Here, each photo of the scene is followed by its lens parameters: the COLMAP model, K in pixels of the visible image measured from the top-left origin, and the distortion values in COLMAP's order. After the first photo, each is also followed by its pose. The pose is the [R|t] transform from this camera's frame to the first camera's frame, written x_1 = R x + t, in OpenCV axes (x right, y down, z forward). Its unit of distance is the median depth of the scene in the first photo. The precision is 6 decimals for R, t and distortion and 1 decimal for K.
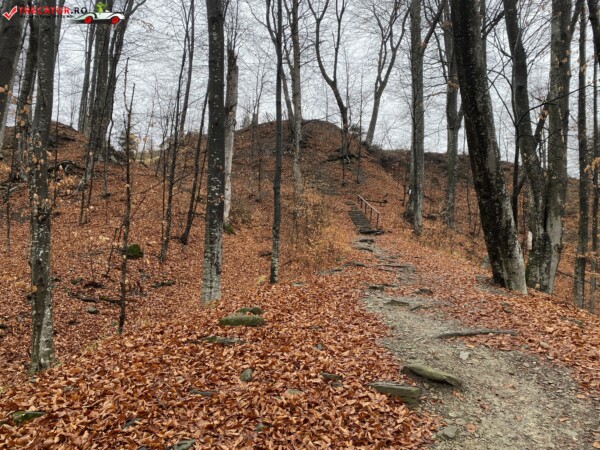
lens RADIAL K [[459.6, 0, 299.9], [0, 459.6, 236.0], [0, 0, 1]] dist [0.051673, -0.017629]
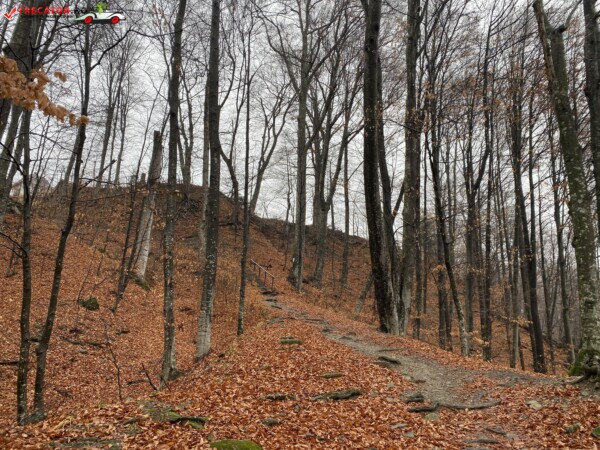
lens RADIAL K [[459.6, 0, 298.7], [0, 459.6, 227.1], [0, 0, 1]] dist [0.051673, -0.017629]
pose [[0.950737, 0.083081, 0.298657, -0.088225], [-0.039831, 0.988171, -0.148093, -0.001778], [-0.307428, 0.128902, 0.942800, -0.115661]]
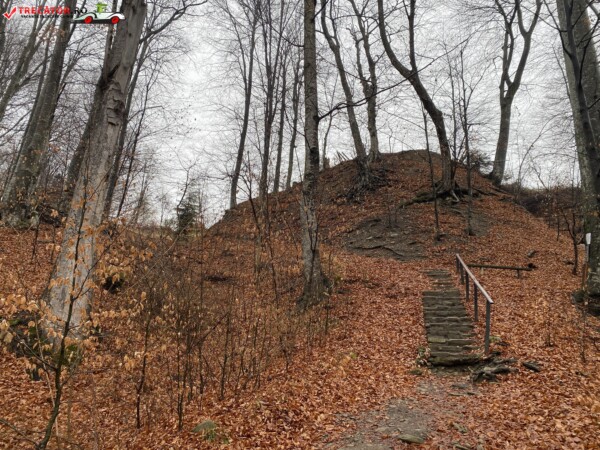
lens RADIAL K [[459.6, 0, 297.8], [0, 459.6, 222.6], [0, 0, 1]] dist [0.051673, -0.017629]
pose [[0.948462, -0.082923, -0.305850, 0.094277], [0.022355, 0.980260, -0.196447, -0.026555], [0.316102, 0.179485, 0.931593, 0.409278]]
